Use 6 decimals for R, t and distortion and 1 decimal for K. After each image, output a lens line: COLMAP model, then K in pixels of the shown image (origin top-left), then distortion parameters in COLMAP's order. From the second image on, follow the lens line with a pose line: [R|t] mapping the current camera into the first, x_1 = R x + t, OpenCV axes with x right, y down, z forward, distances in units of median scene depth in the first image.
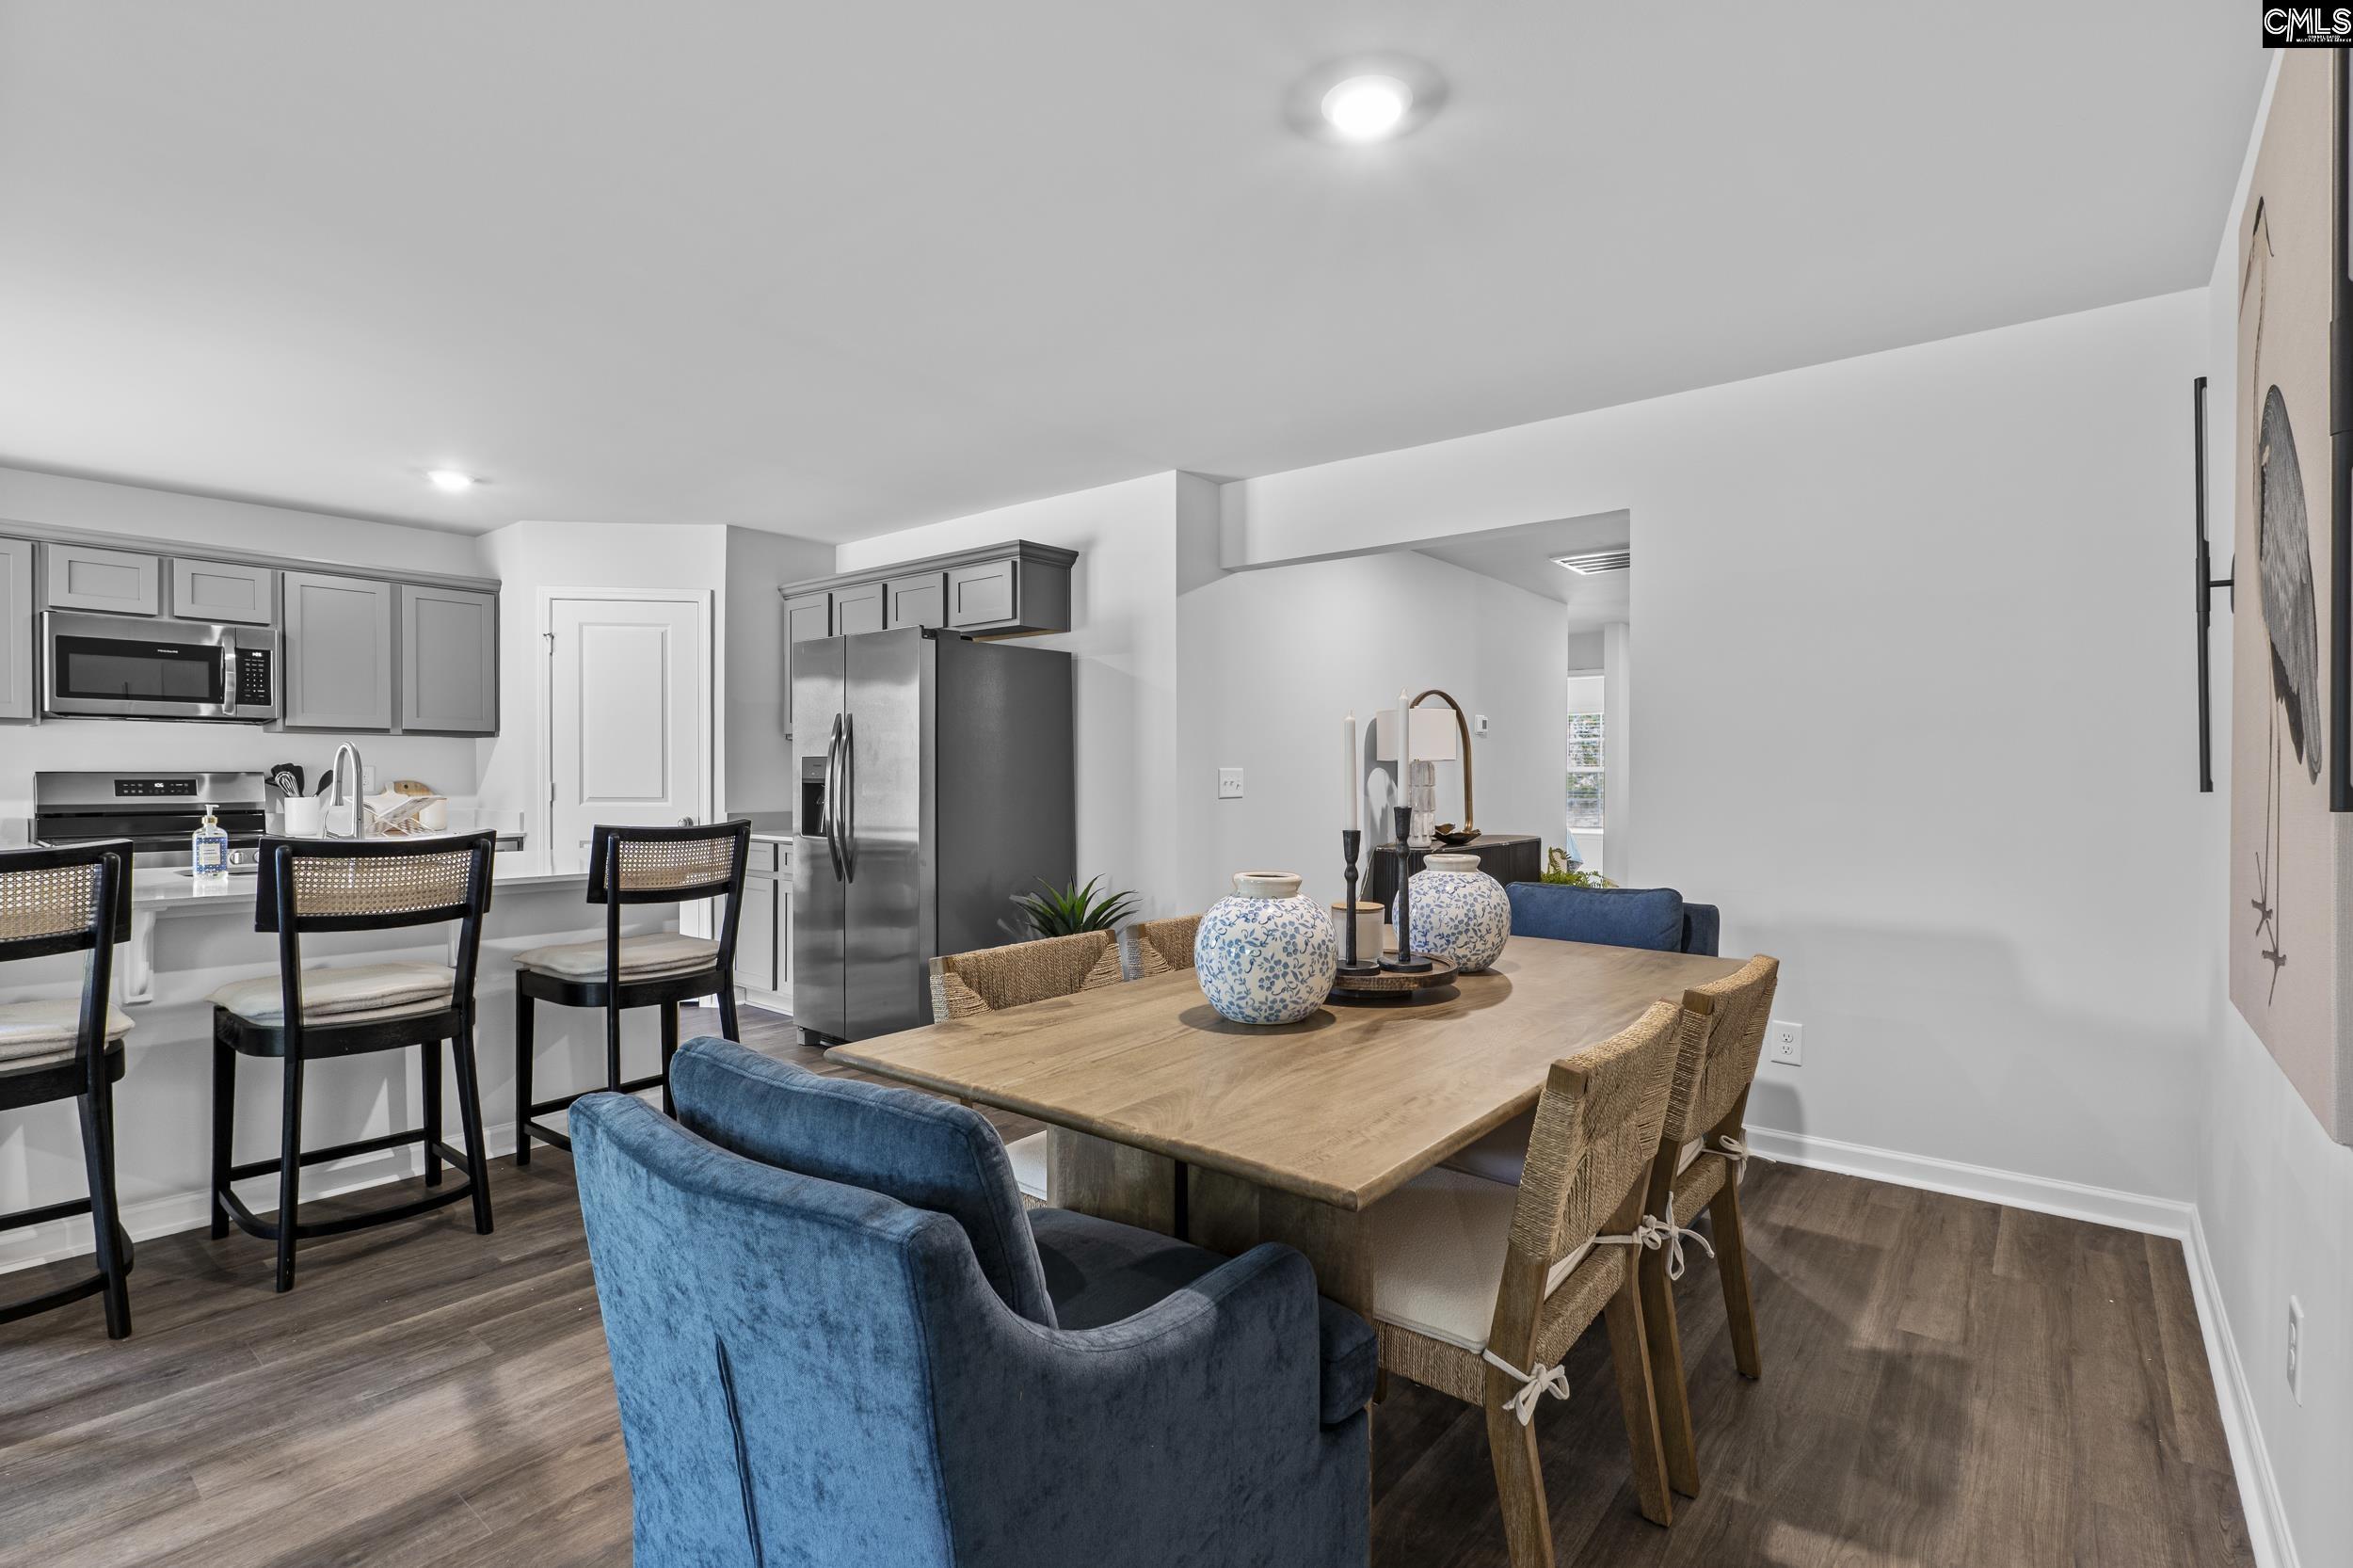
lens RADIAL K [[1115.9, 0, 1176.5], [0, 1115.9, 784.0], [0, 0, 1]] dist [-0.003059, -0.000652]
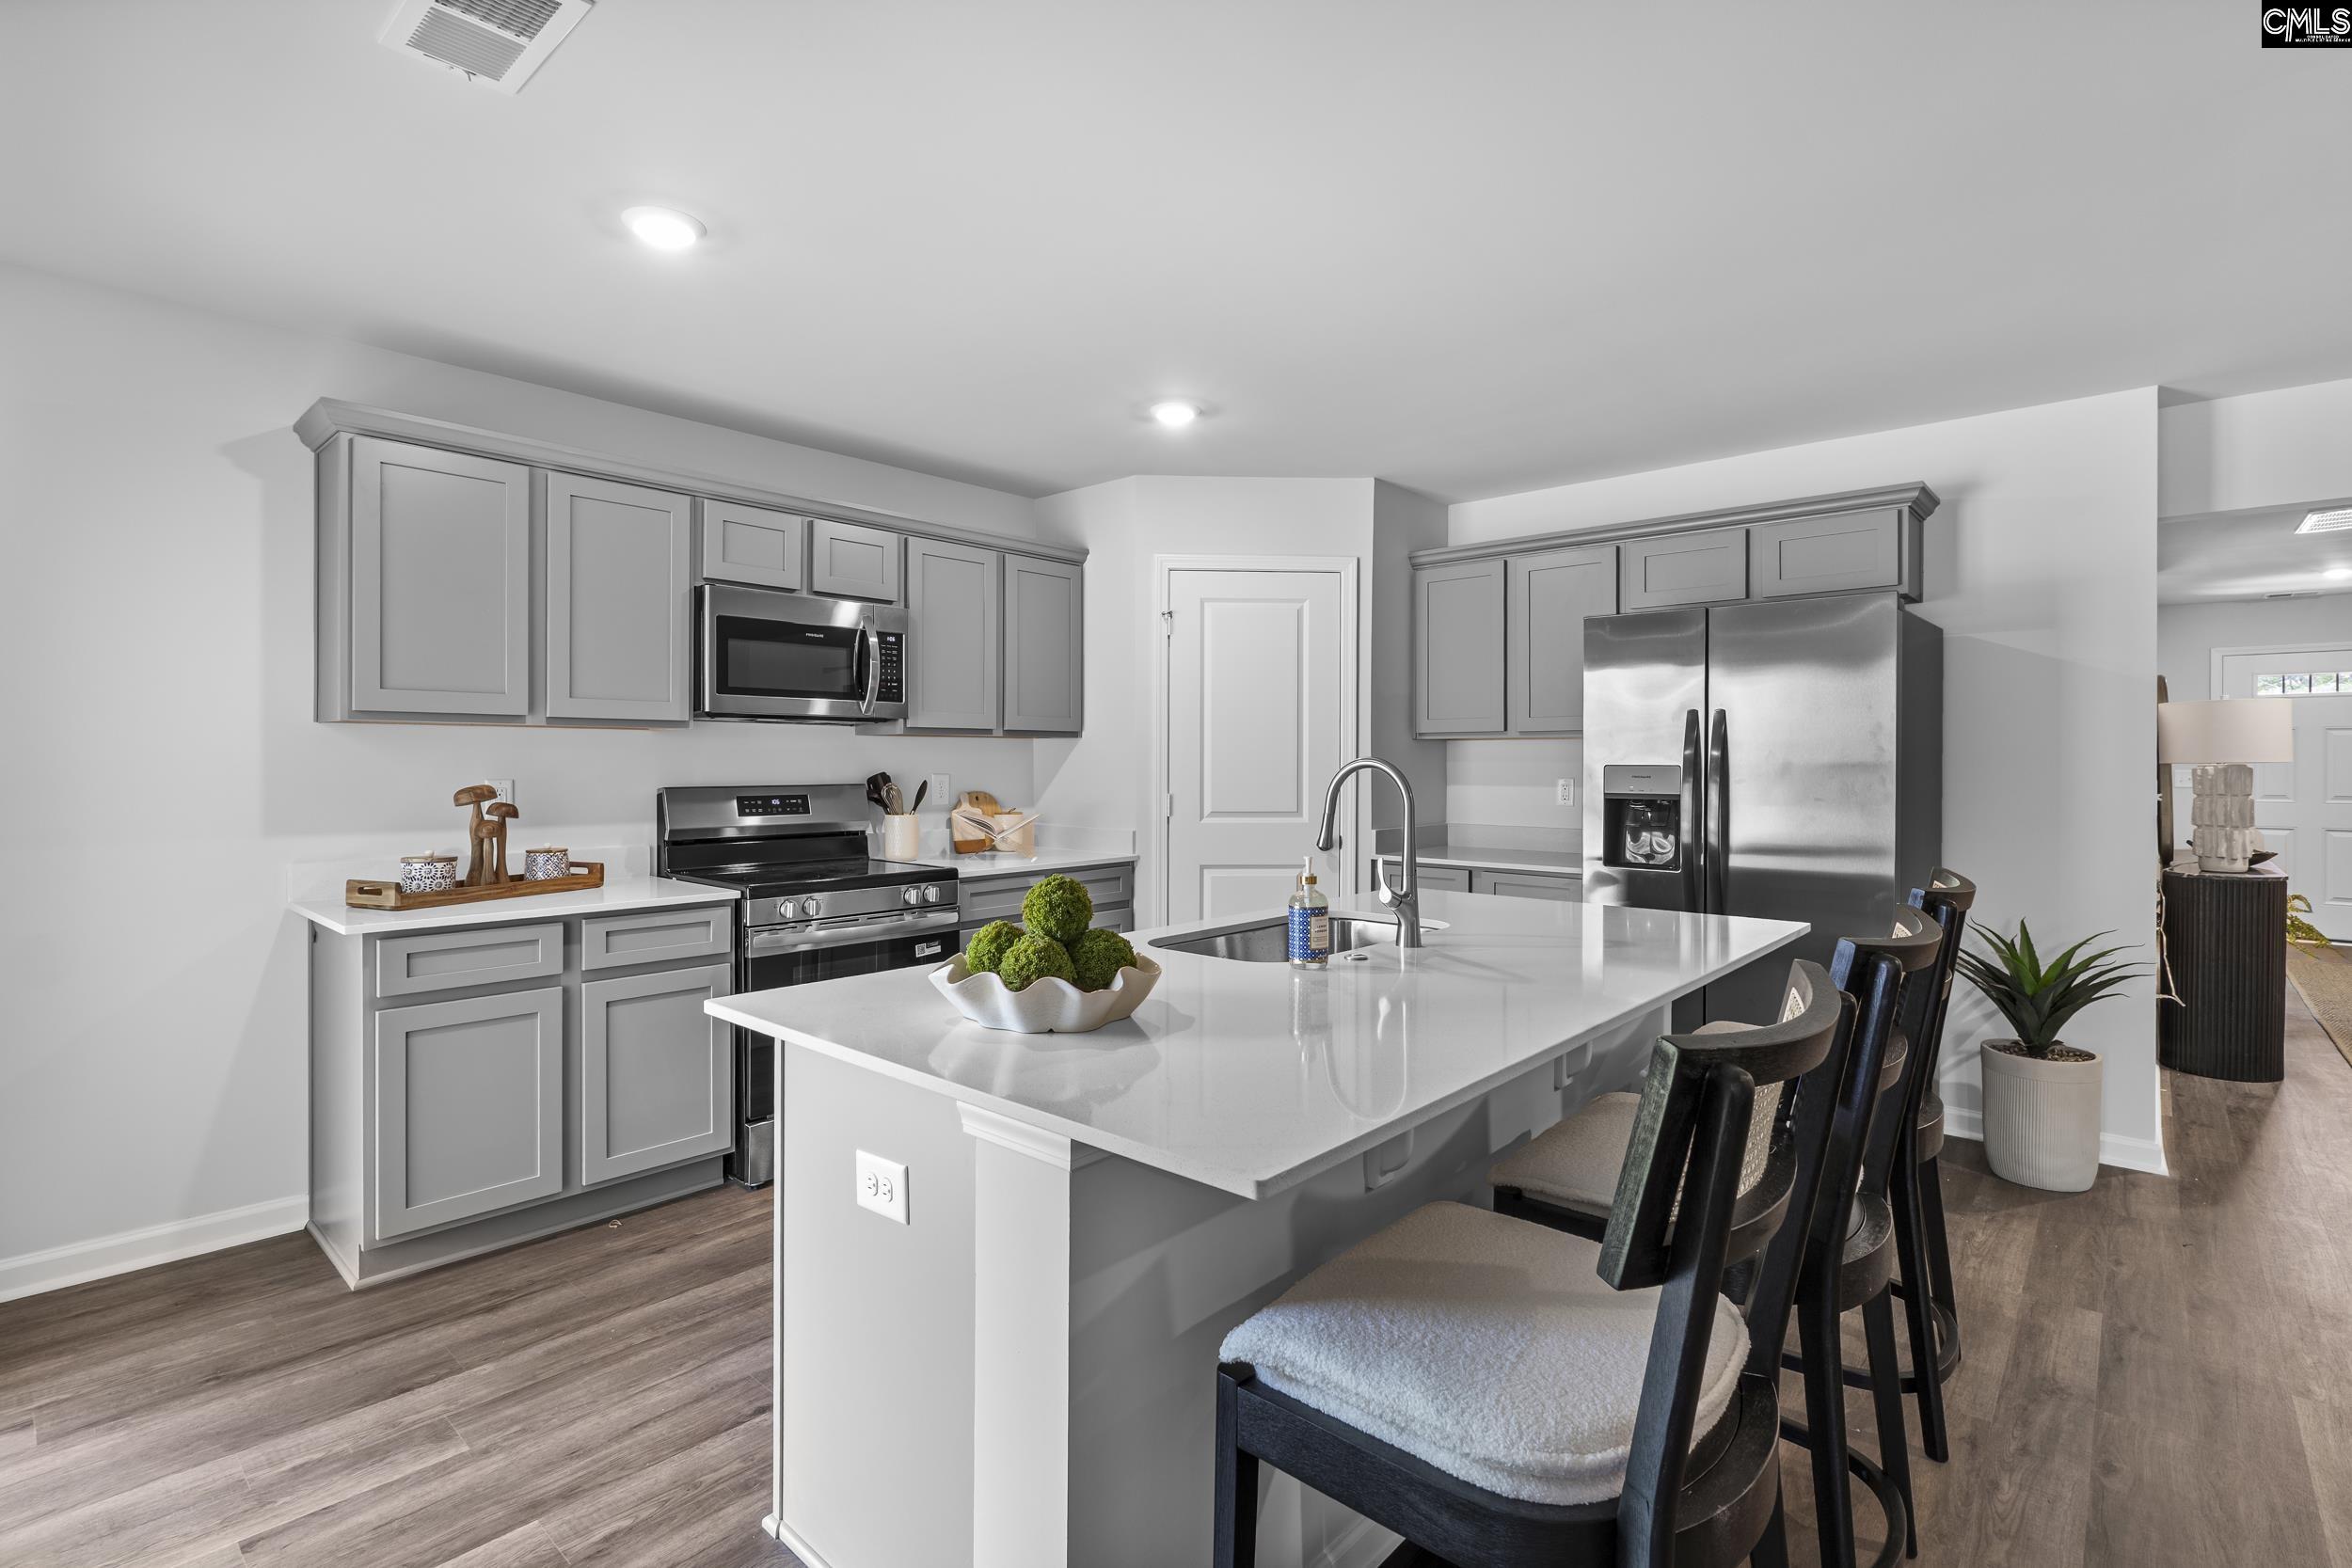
lens RADIAL K [[1097.3, 0, 1188.4], [0, 1097.3, 764.7], [0, 0, 1]] dist [-0.000373, -0.000254]
pose [[0.999271, -0.002414, -0.038100, -0.579301], [0.002271, 0.999990, -0.003801, -0.021999], [0.038109, 0.003712, 0.999267, 0.216782]]
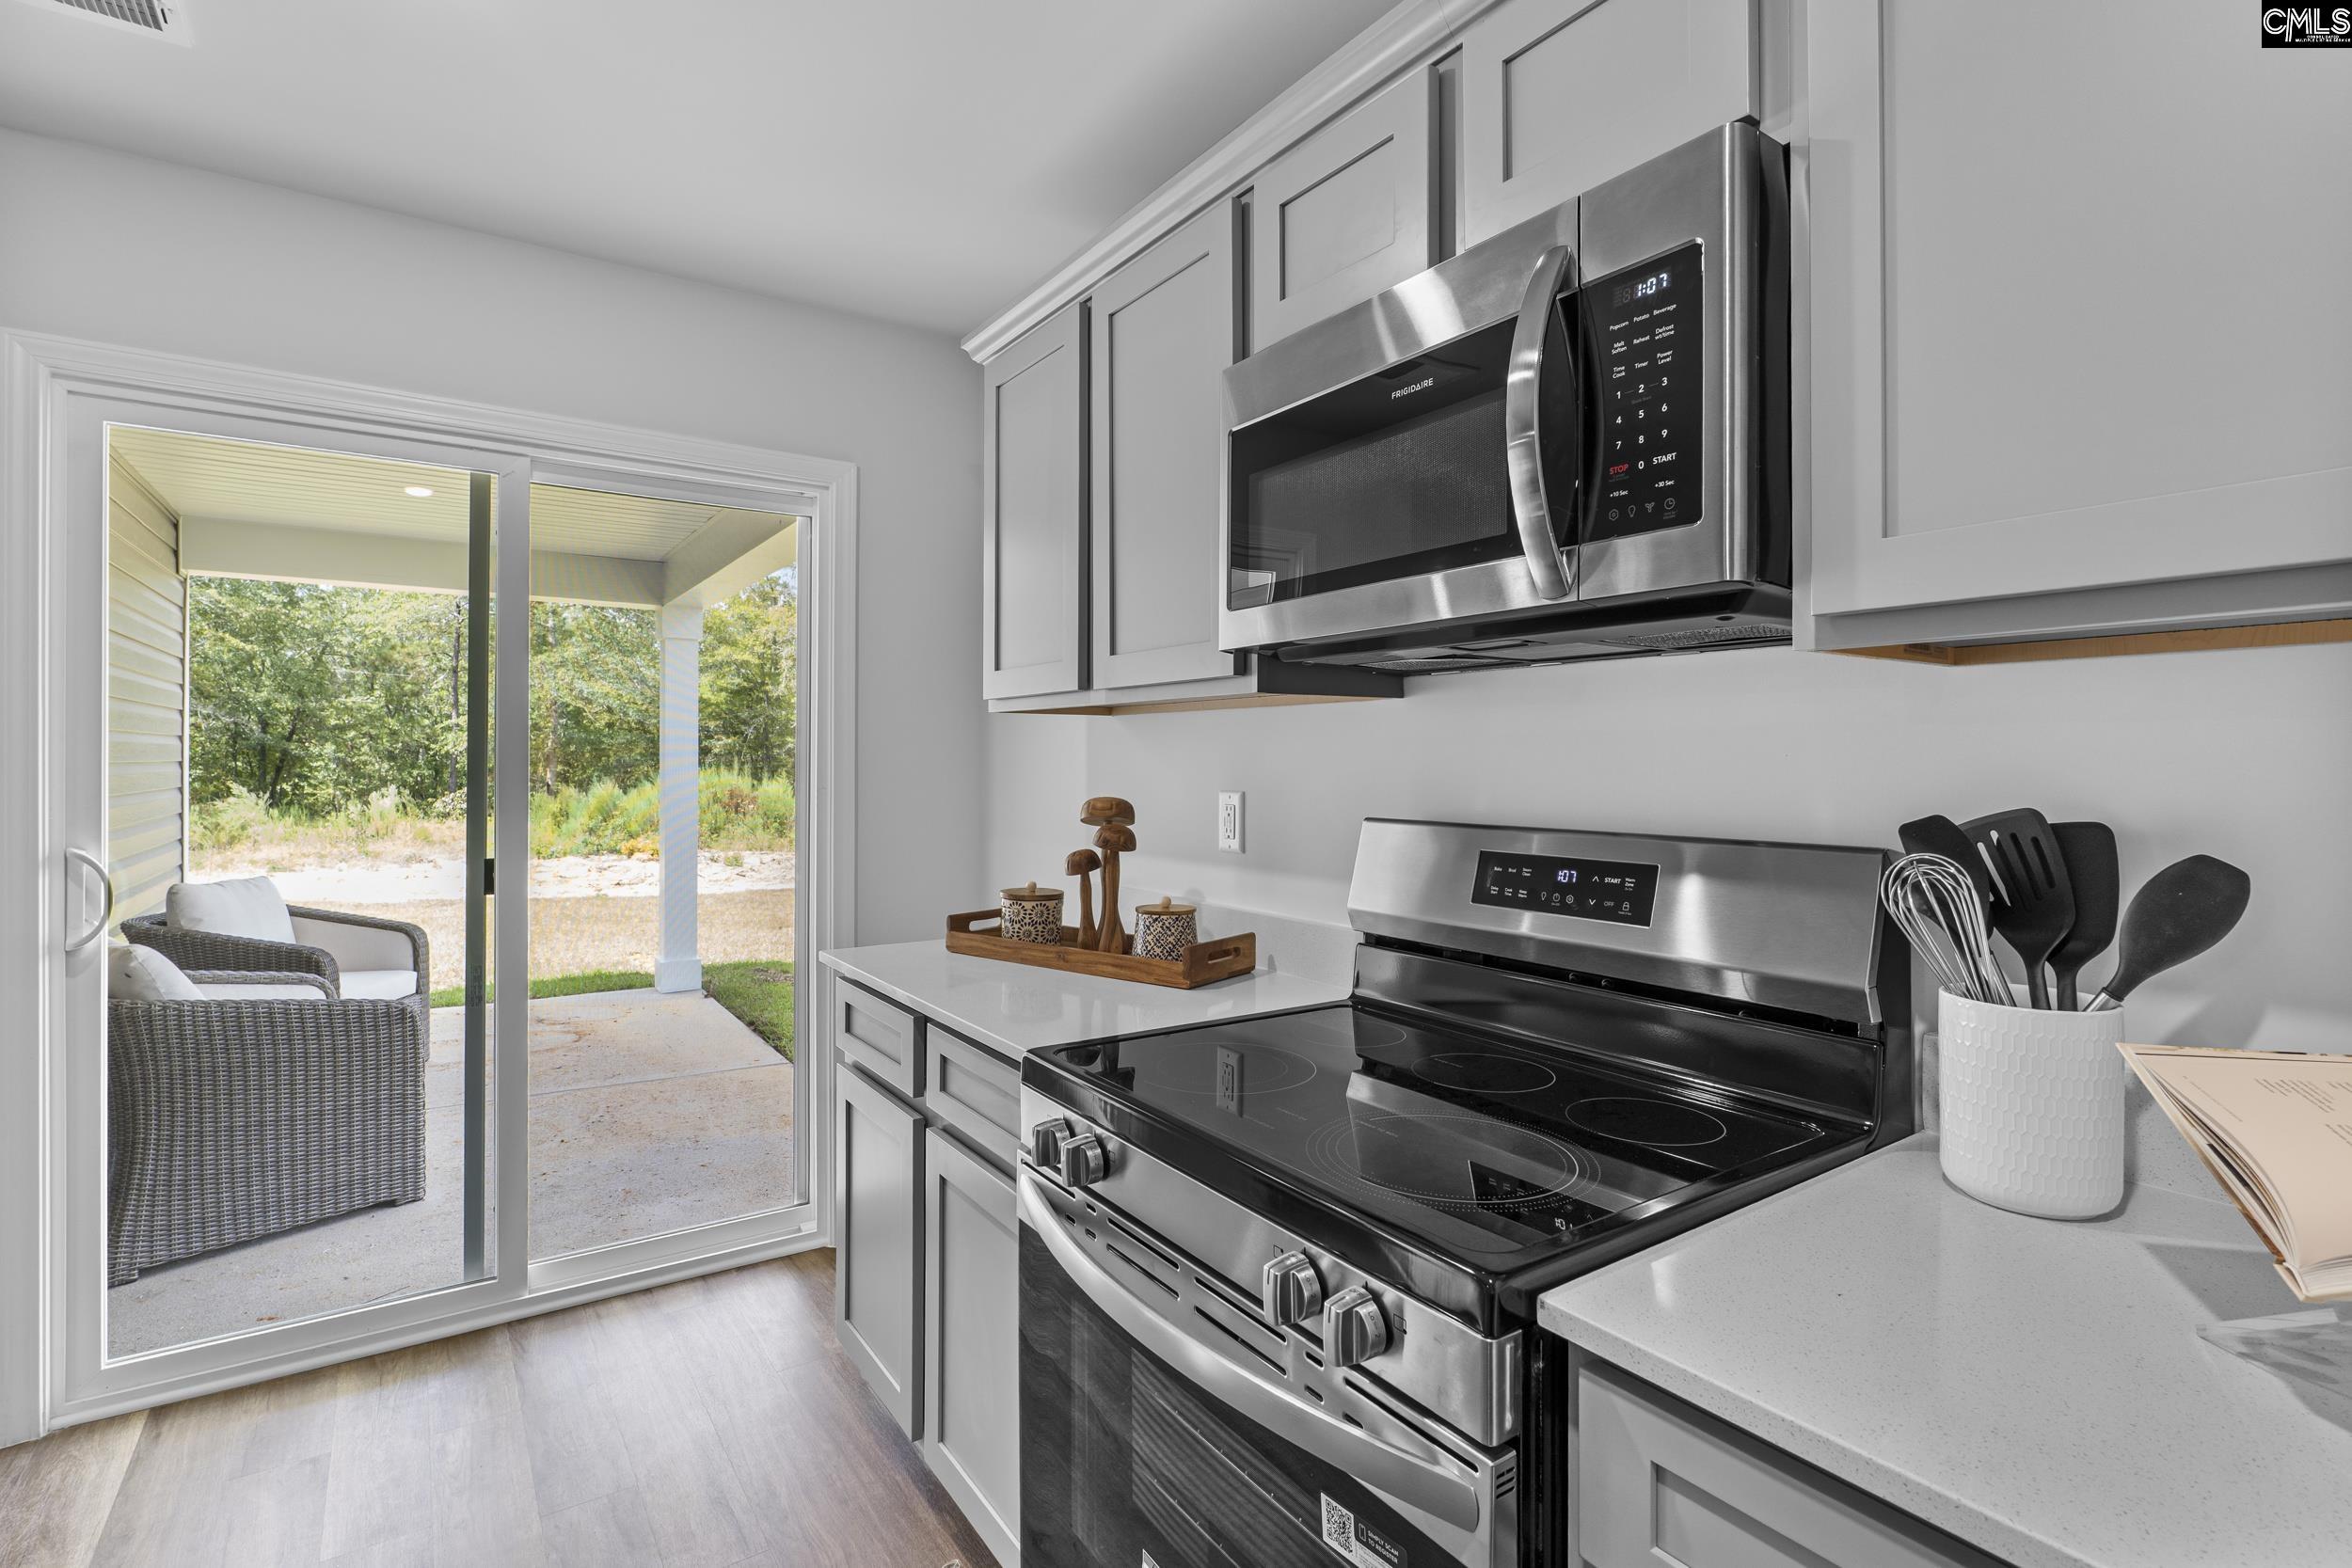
lens RADIAL K [[1097.3, 0, 1188.4], [0, 1097.3, 764.7], [0, 0, 1]] dist [-0.000373, -0.000254]
pose [[-0.276617, -0.004712, -0.960969, -0.605144], [-0.008176, 0.999963, -0.002550, -0.026359], [0.960945, 0.007151, -0.276645, 0.970932]]
